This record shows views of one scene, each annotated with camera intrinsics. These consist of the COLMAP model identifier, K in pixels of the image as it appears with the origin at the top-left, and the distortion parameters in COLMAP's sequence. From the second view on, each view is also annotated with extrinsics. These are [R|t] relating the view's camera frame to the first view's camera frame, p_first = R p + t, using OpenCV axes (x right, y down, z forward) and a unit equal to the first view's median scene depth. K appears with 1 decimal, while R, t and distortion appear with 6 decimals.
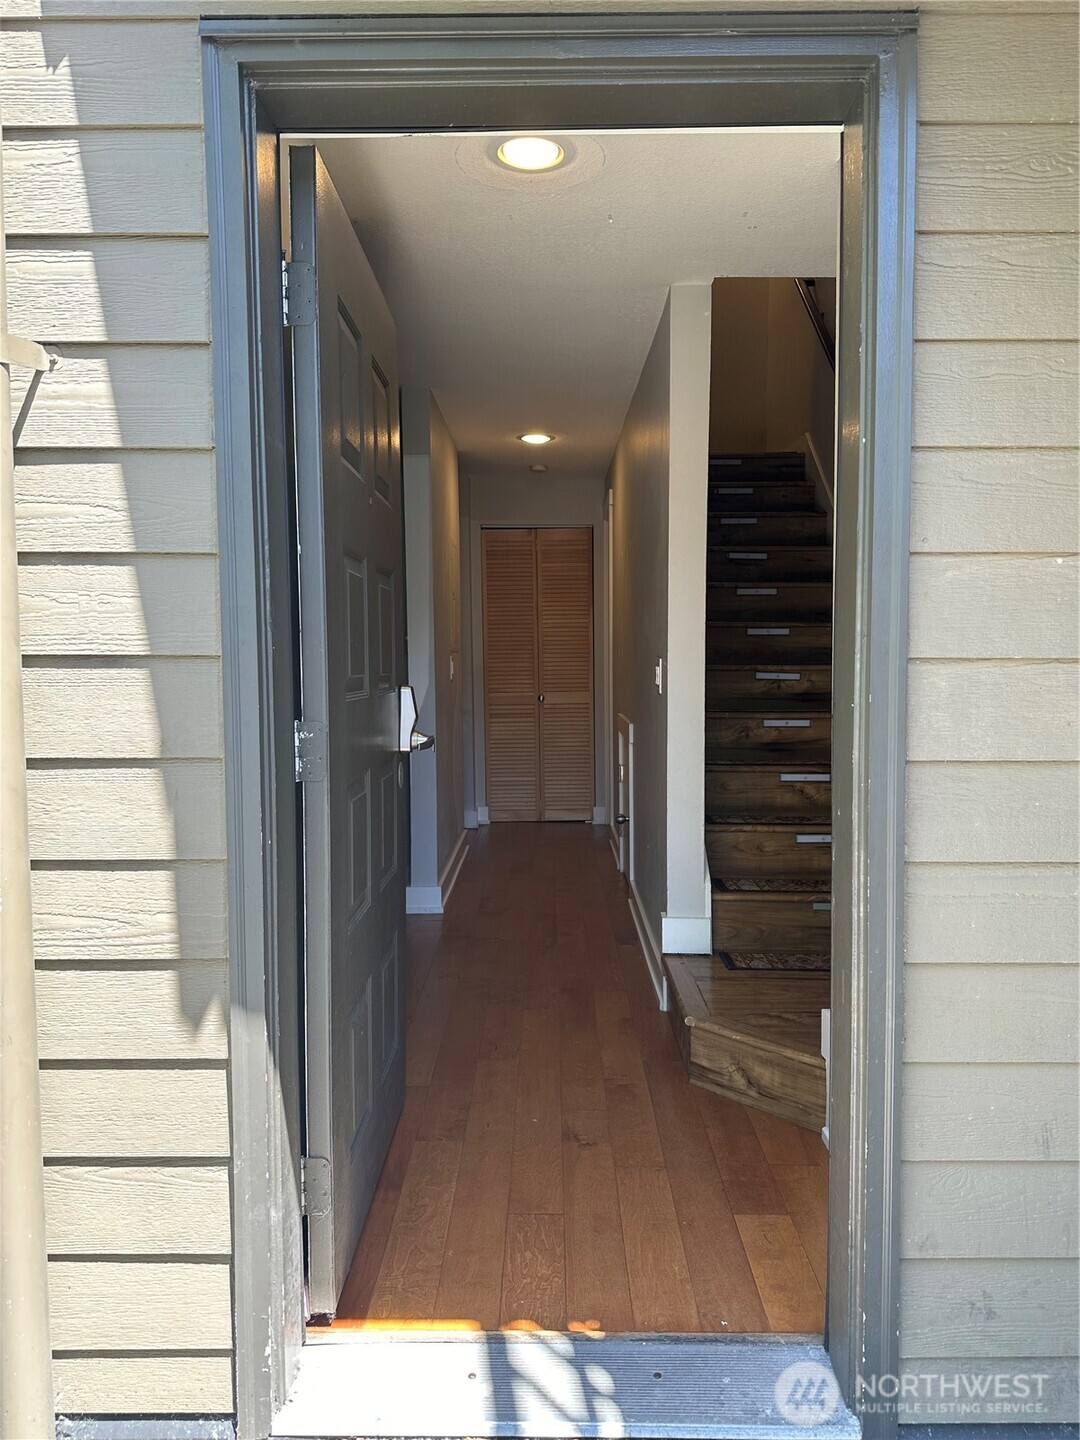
lens RADIAL K [[1004.2, 0, 540.0], [0, 1004.2, 720.0], [0, 0, 1]] dist [0.014027, -0.004450]
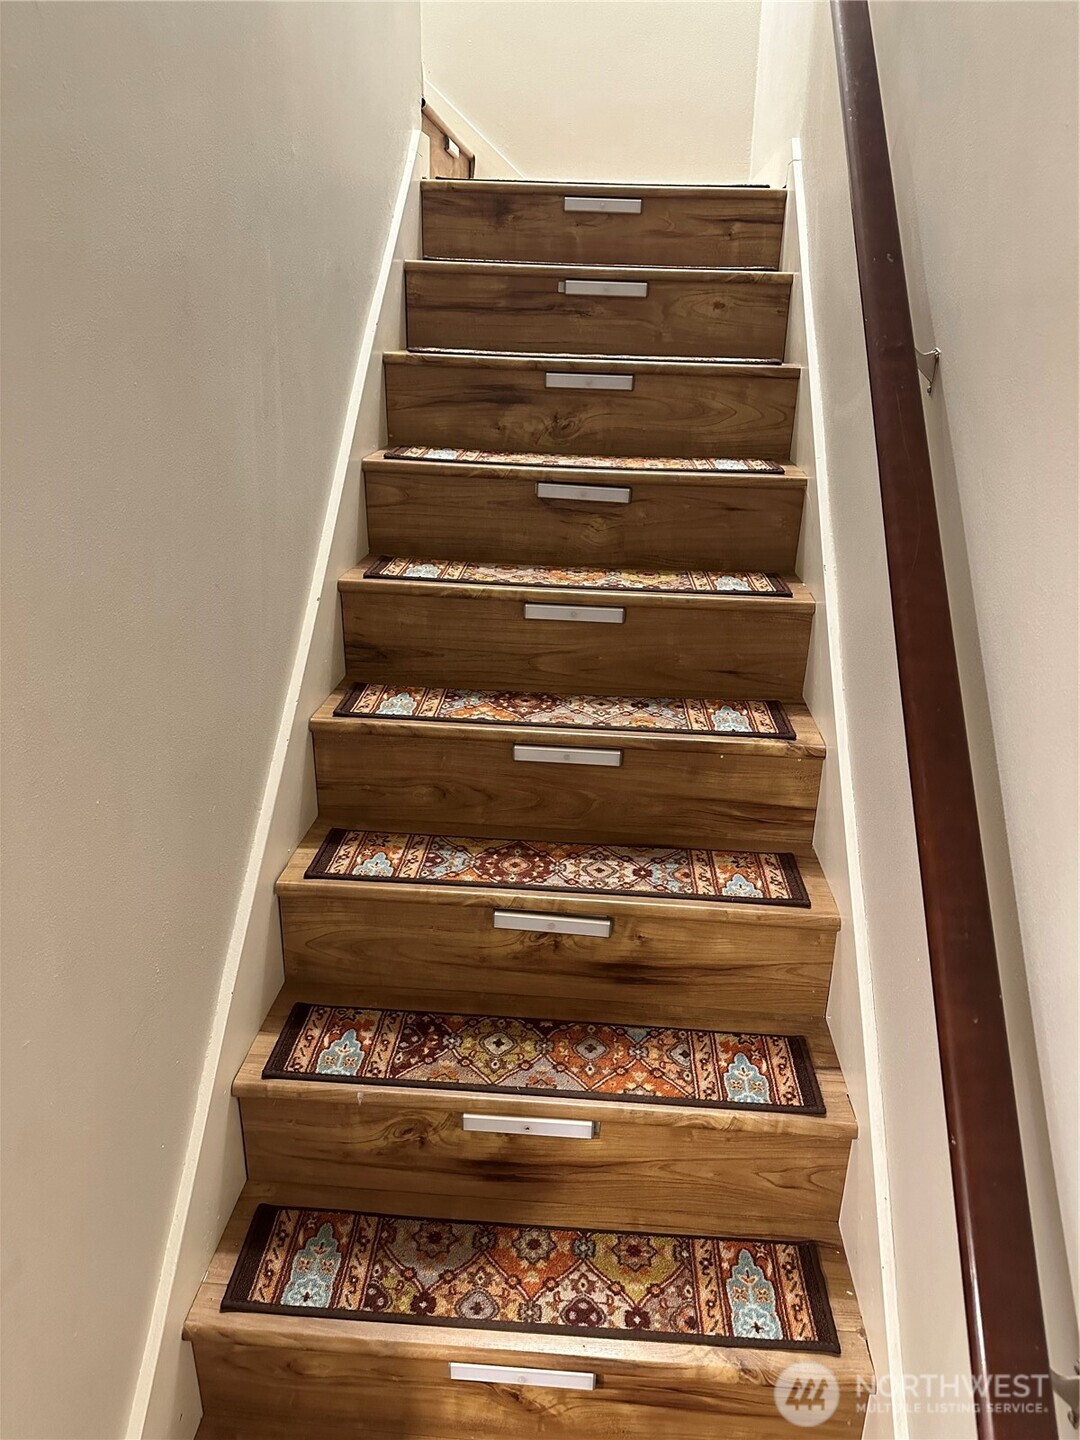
lens RADIAL K [[1004.2, 0, 540.0], [0, 1004.2, 720.0], [0, 0, 1]] dist [0.014027, -0.004450]
pose [[0.998092, 0.048314, -0.038448, 0.242133], [-0.034431, 0.952380, 0.302962, -0.229966], [0.051255, -0.301060, 0.952227, 0.662156]]
